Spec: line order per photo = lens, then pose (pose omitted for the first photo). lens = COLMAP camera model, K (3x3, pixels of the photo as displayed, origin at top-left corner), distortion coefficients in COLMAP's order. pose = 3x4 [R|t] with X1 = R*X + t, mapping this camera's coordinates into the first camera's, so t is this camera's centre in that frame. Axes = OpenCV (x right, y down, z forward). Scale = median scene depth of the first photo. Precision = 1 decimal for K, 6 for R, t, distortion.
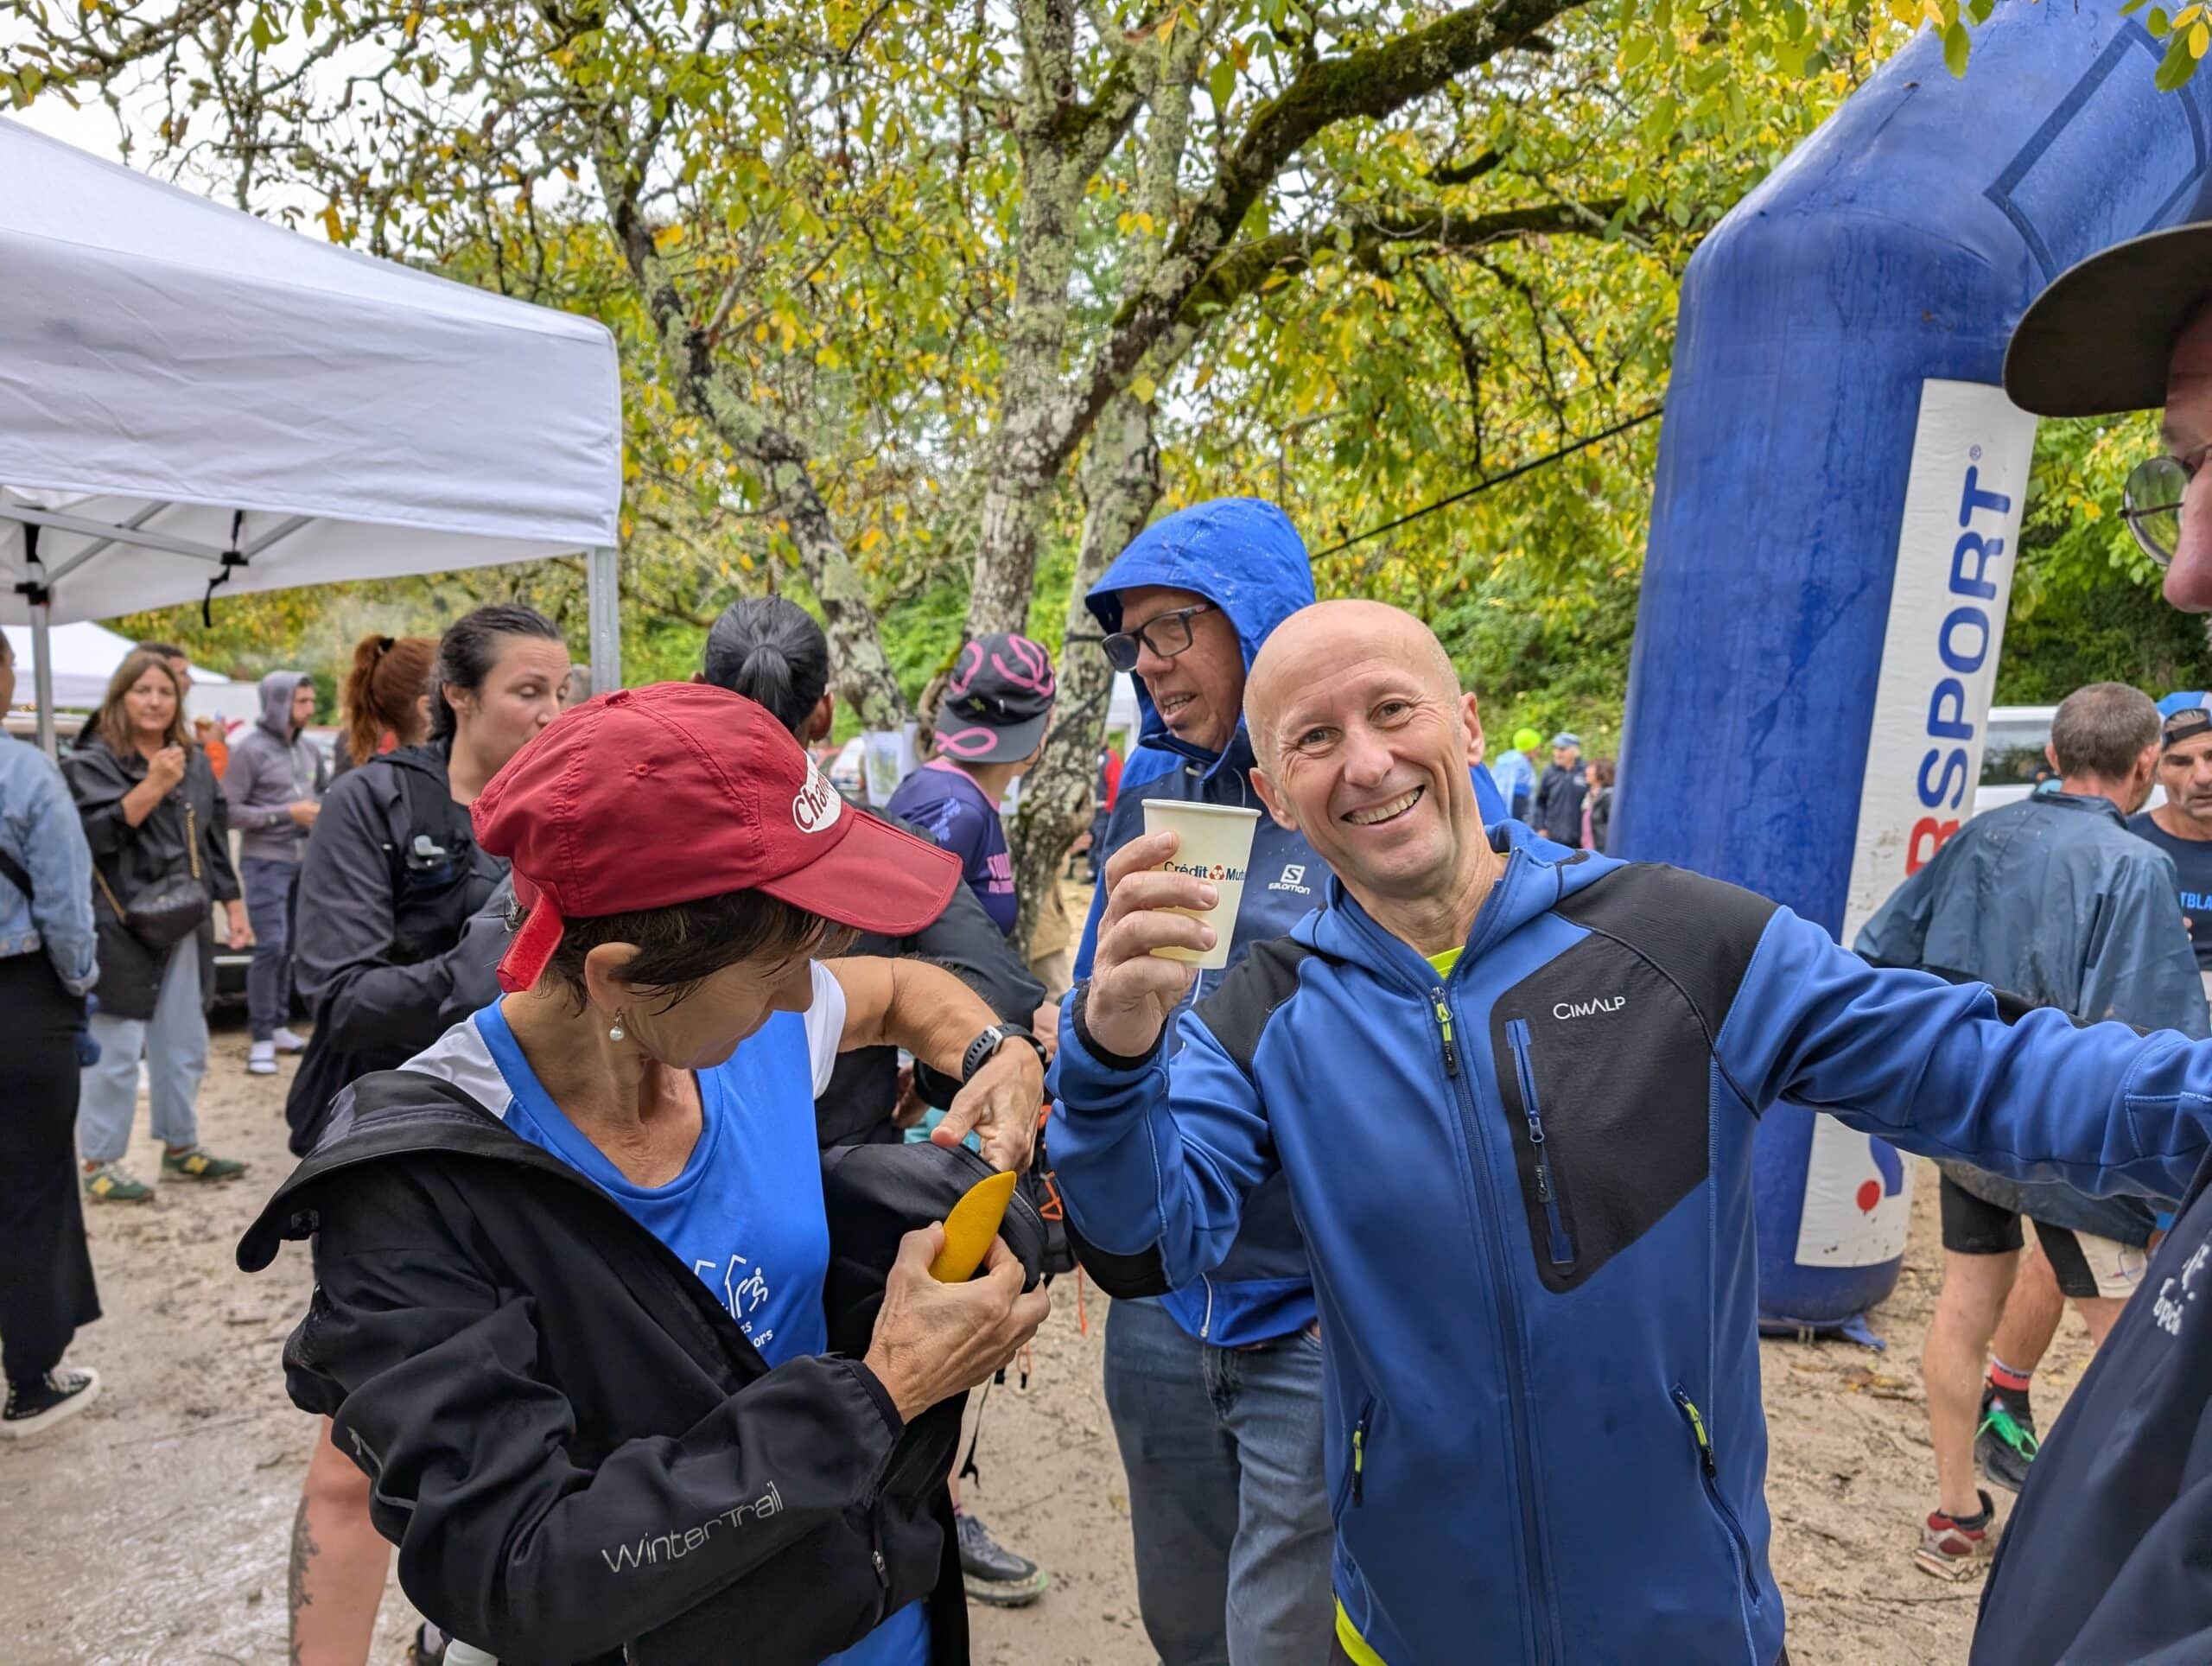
lens RADIAL K [[1592.7, 0, 1105.0], [0, 1592.7, 851.9], [0, 0, 1]] dist [0.011991, -0.010490]
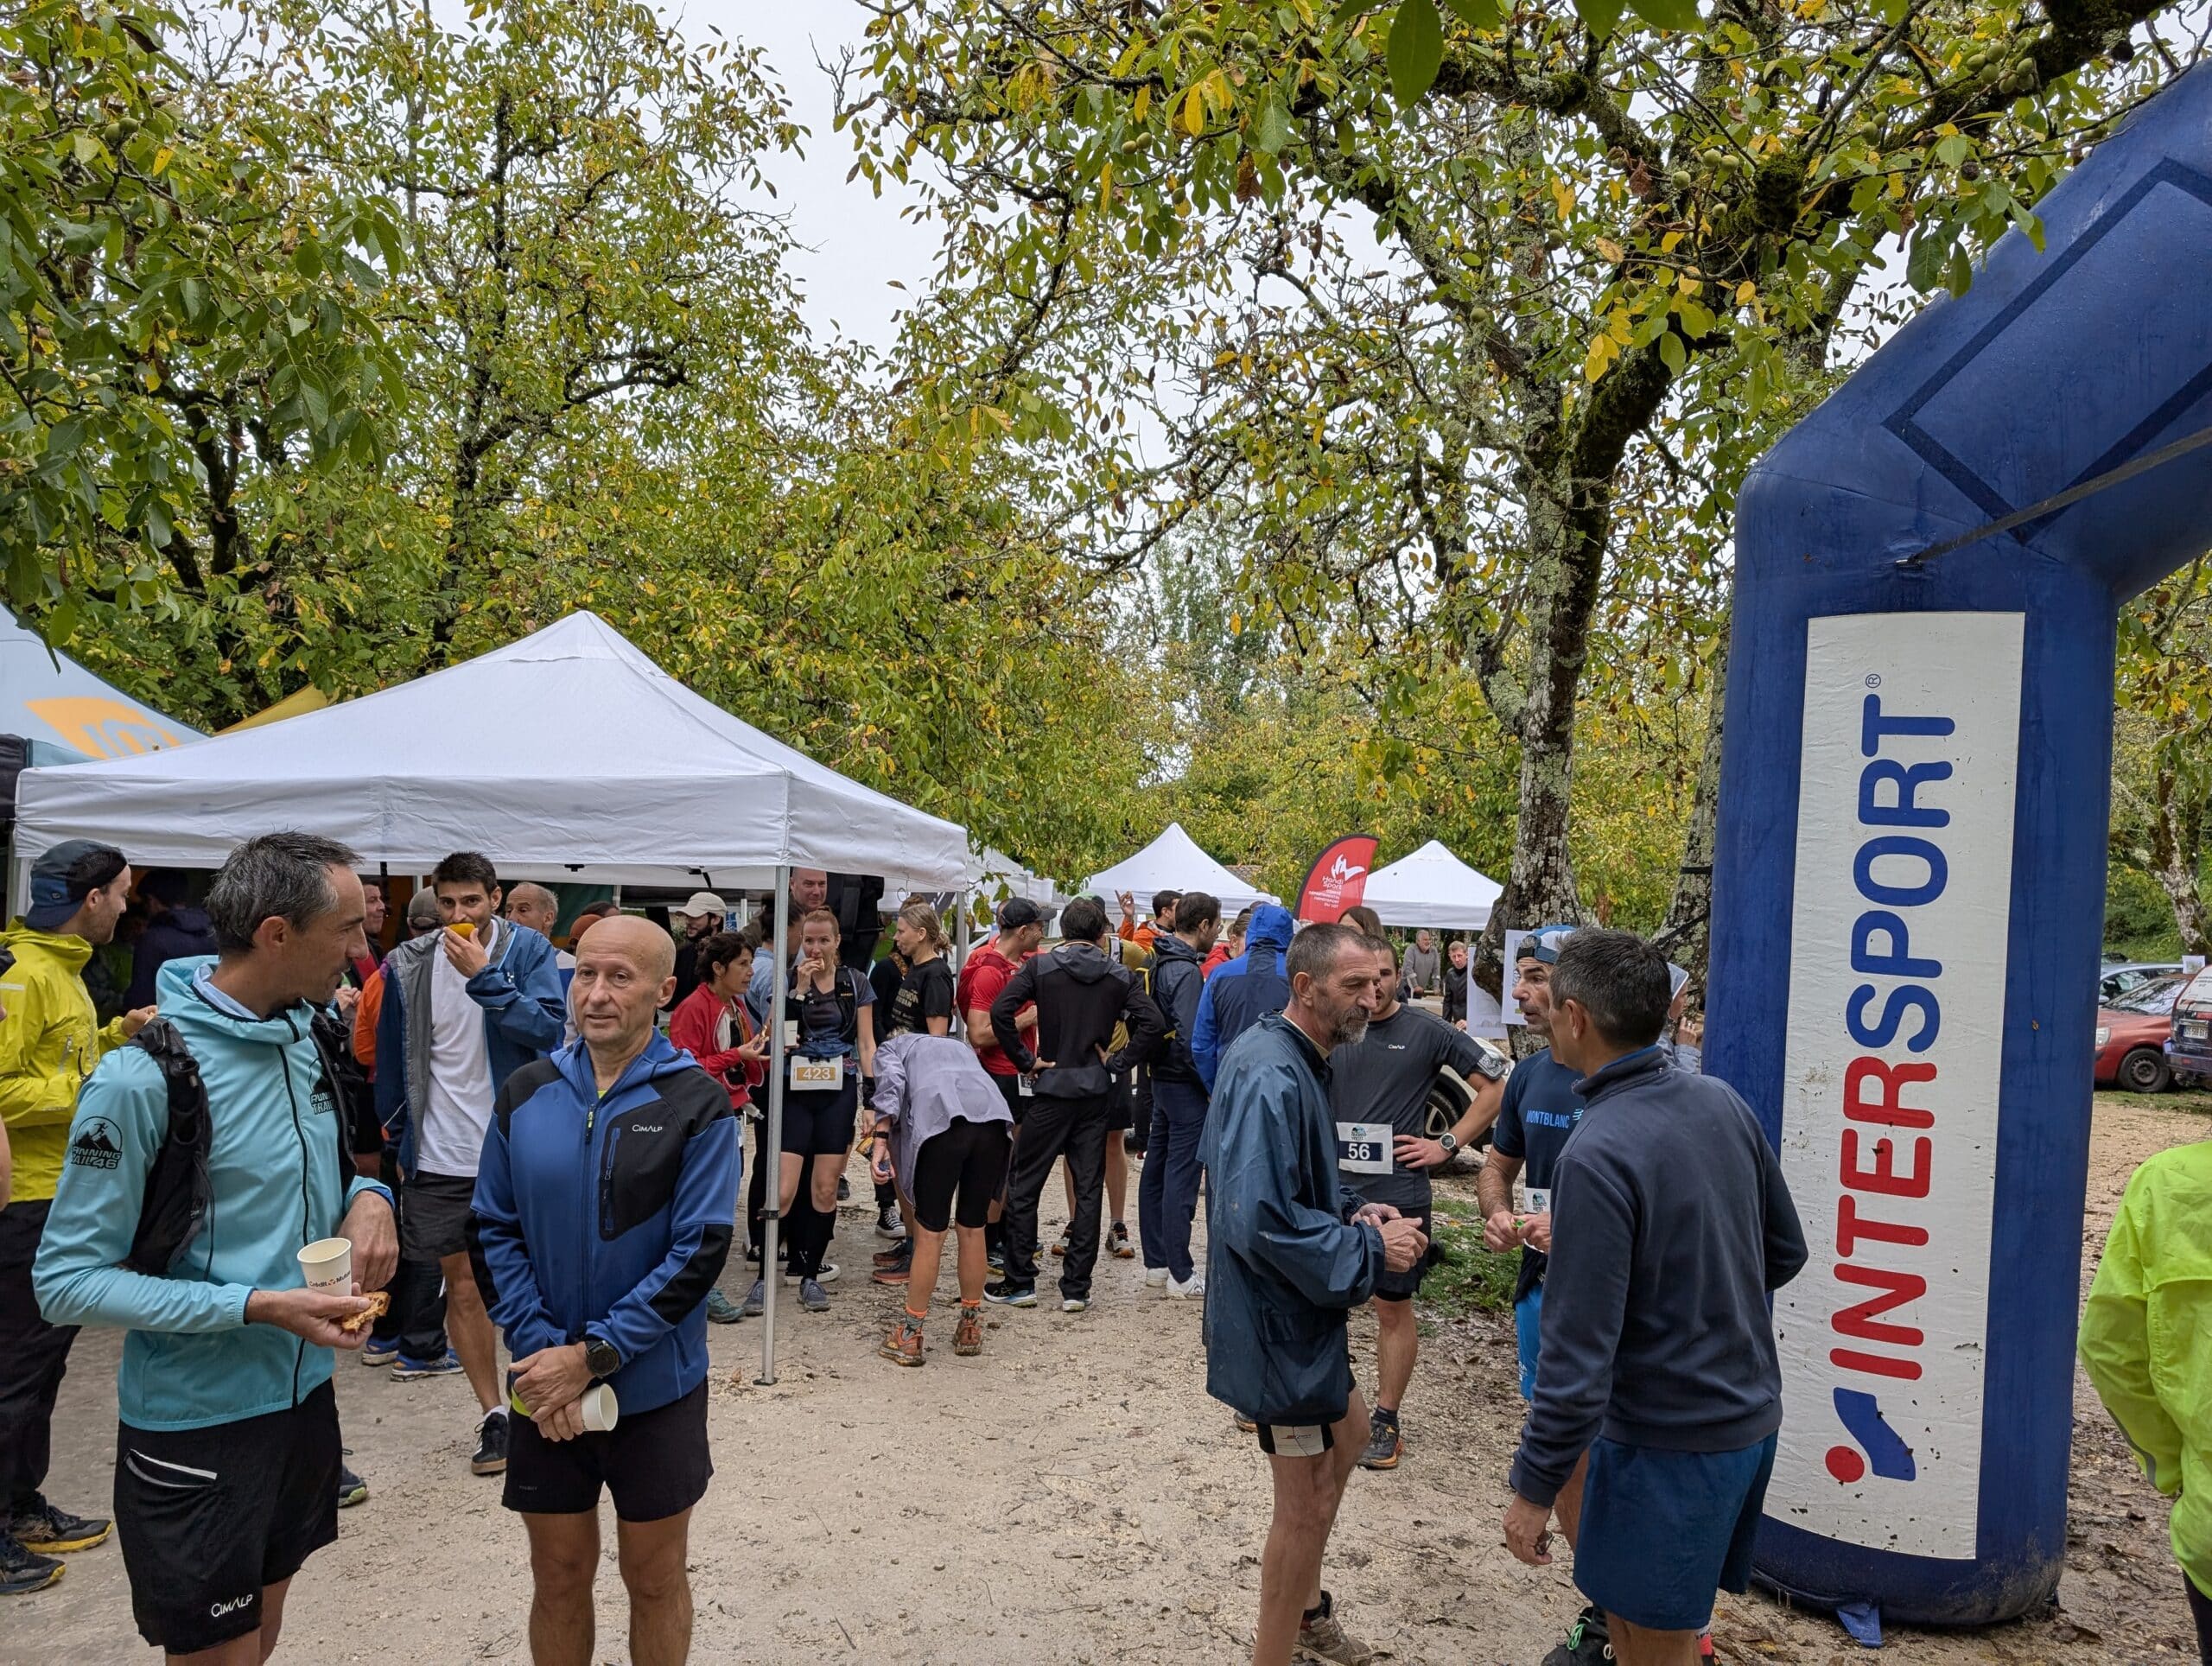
lens RADIAL K [[1580.3, 0, 1087.7], [0, 1580.3, 826.3], [0, 0, 1]] dist [0.011548, -0.006129]
pose [[0.599332, -0.052939, -0.798748, 0.632787], [-0.068598, 0.990744, -0.117136, -0.009615], [0.797556, 0.124996, 0.590153, 0.034709]]
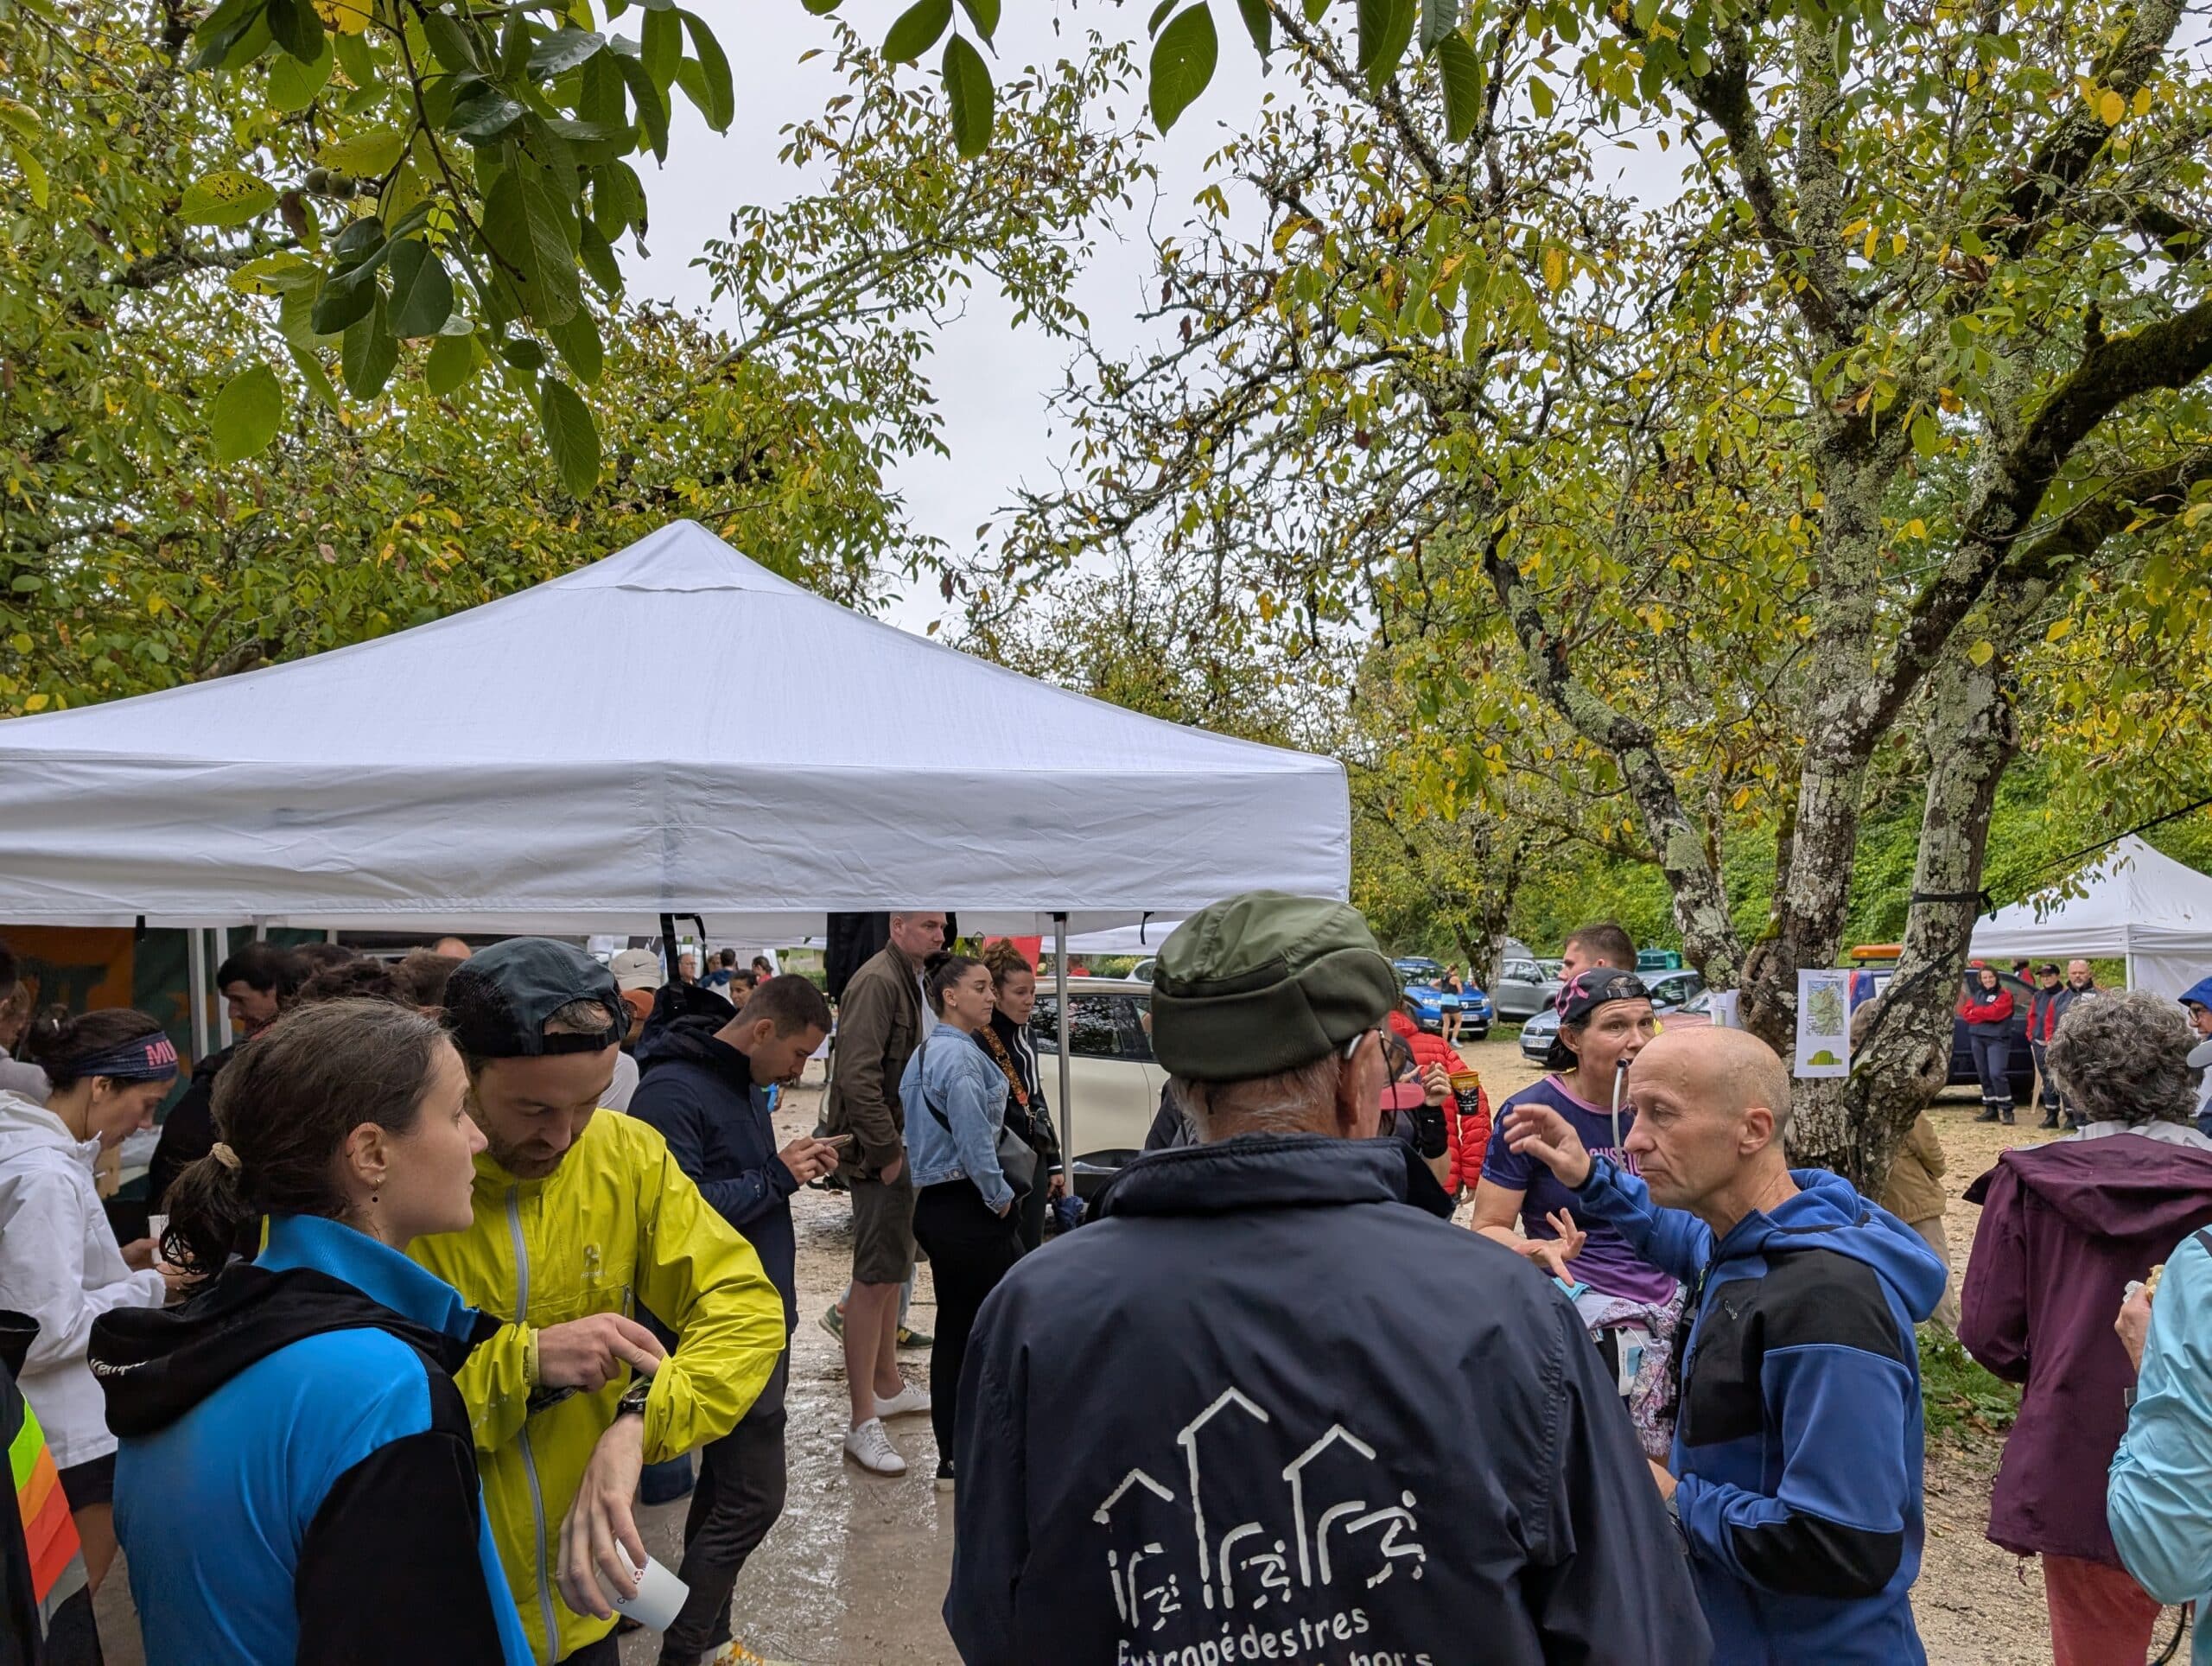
lens RADIAL K [[1611.0, 0, 1173.3], [0, 1611.0, 882.1], [0, 0, 1]] dist [0.031660, -0.009191]
pose [[0.846854, -0.040037, -0.530317, 0.127367], [-0.021067, 0.993854, -0.108674, -0.024552], [0.531409, 0.103203, 0.840806, -0.110573]]
